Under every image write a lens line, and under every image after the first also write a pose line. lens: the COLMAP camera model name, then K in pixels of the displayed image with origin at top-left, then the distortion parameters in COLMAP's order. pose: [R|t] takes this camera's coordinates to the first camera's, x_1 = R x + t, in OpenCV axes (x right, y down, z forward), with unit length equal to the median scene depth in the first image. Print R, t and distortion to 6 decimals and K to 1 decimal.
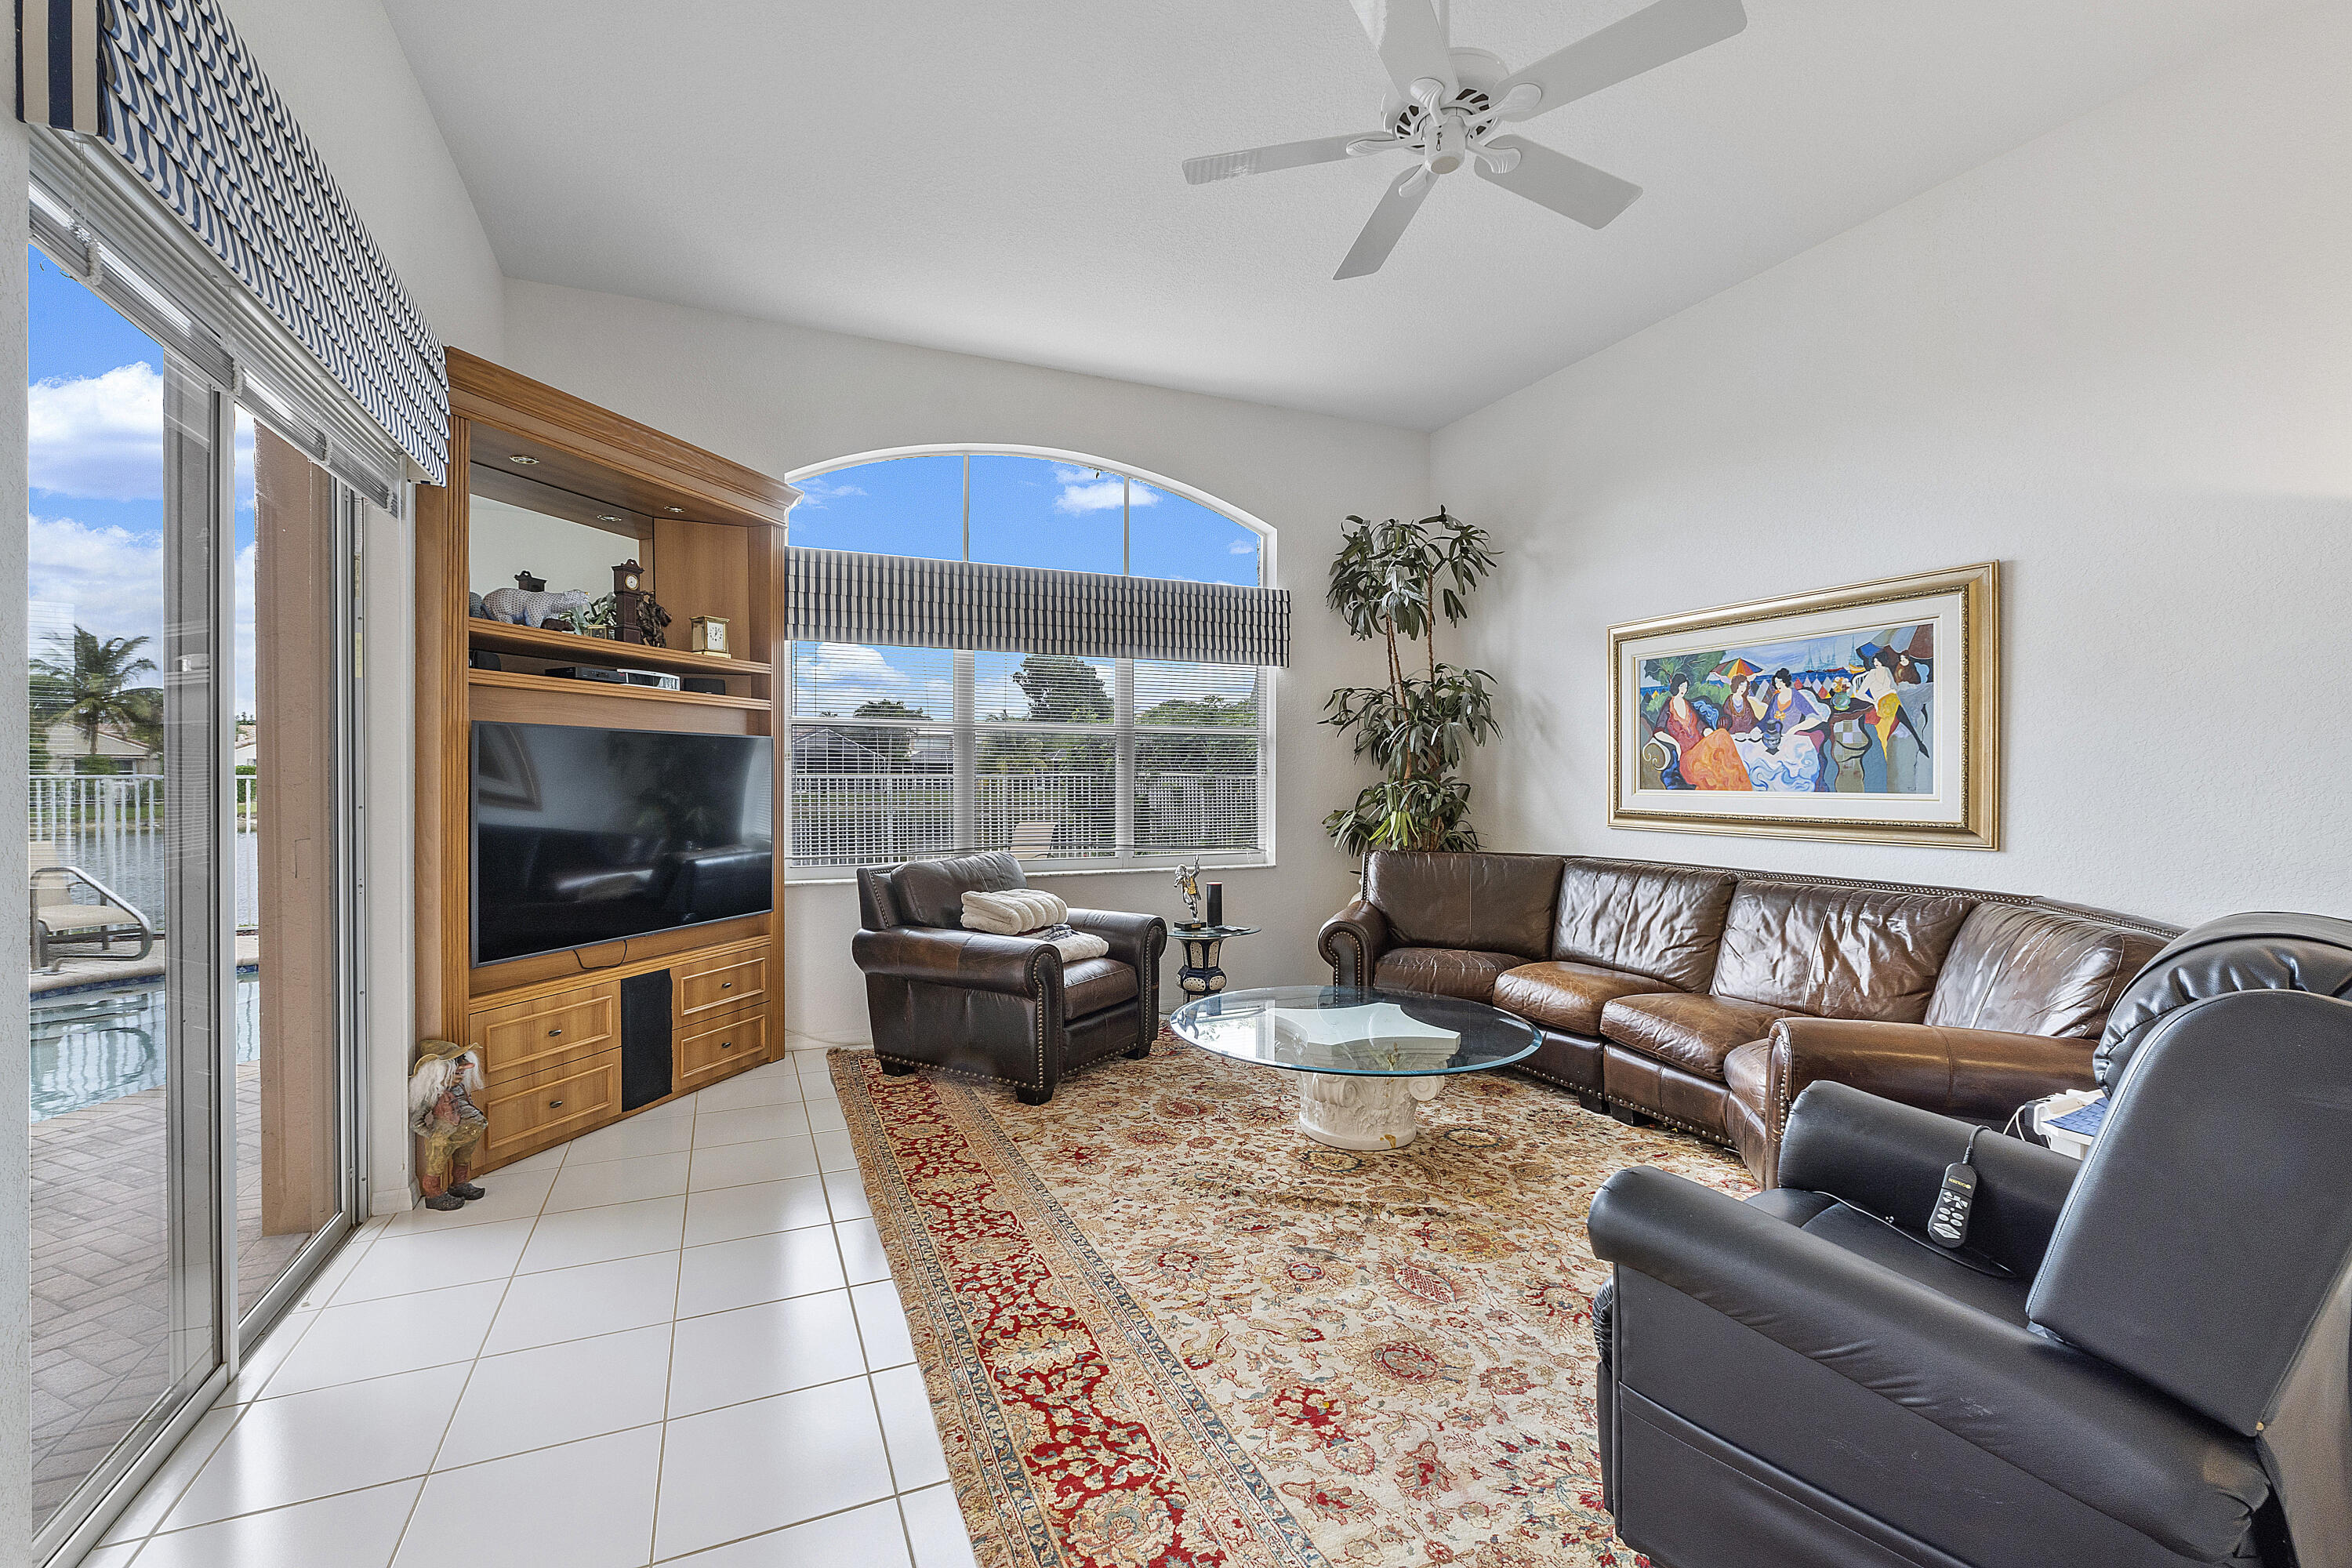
lens RADIAL K [[995.6, 0, 1176.1], [0, 995.6, 755.8], [0, 0, 1]] dist [-0.001364, -0.000084]
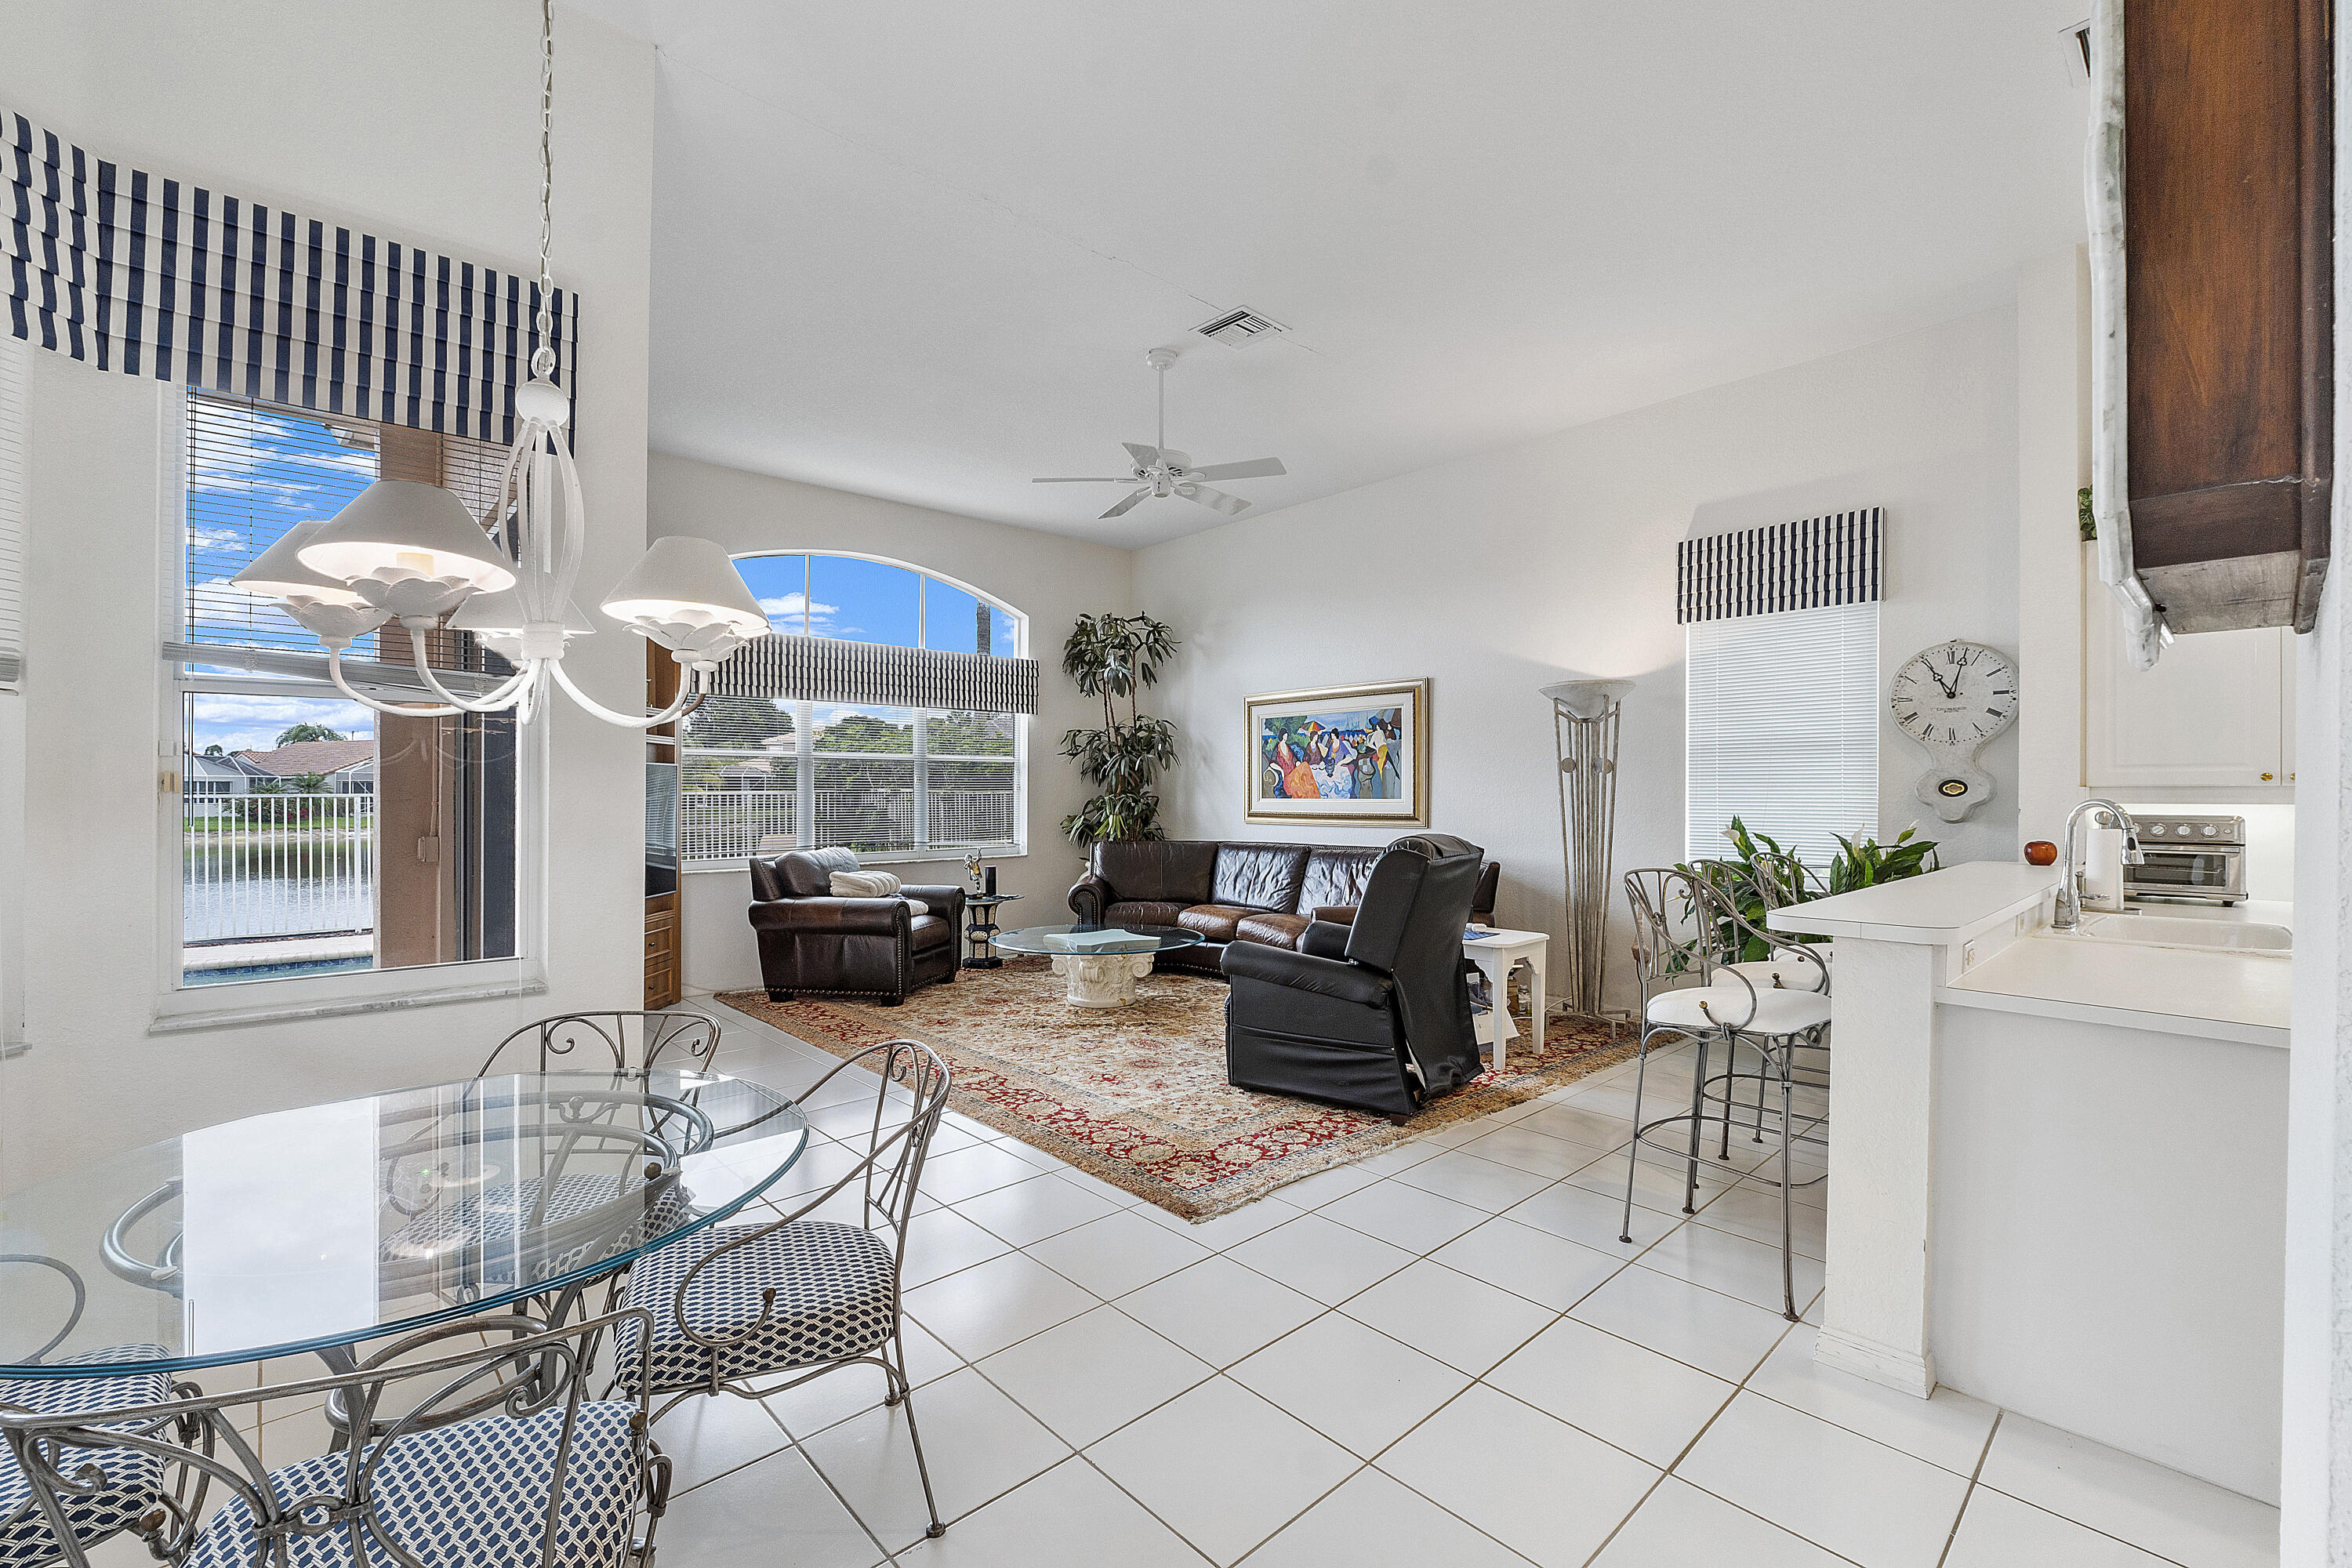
lens RADIAL K [[995.6, 0, 1176.1], [0, 995.6, 755.8], [0, 0, 1]] dist [-0.001364, -0.000084]
pose [[0.948131, 0.006679, 0.317811, -0.196155], [-0.001545, 0.999864, -0.016401, -0.009657], [-0.317877, 0.015059, 0.948012, -0.532514]]
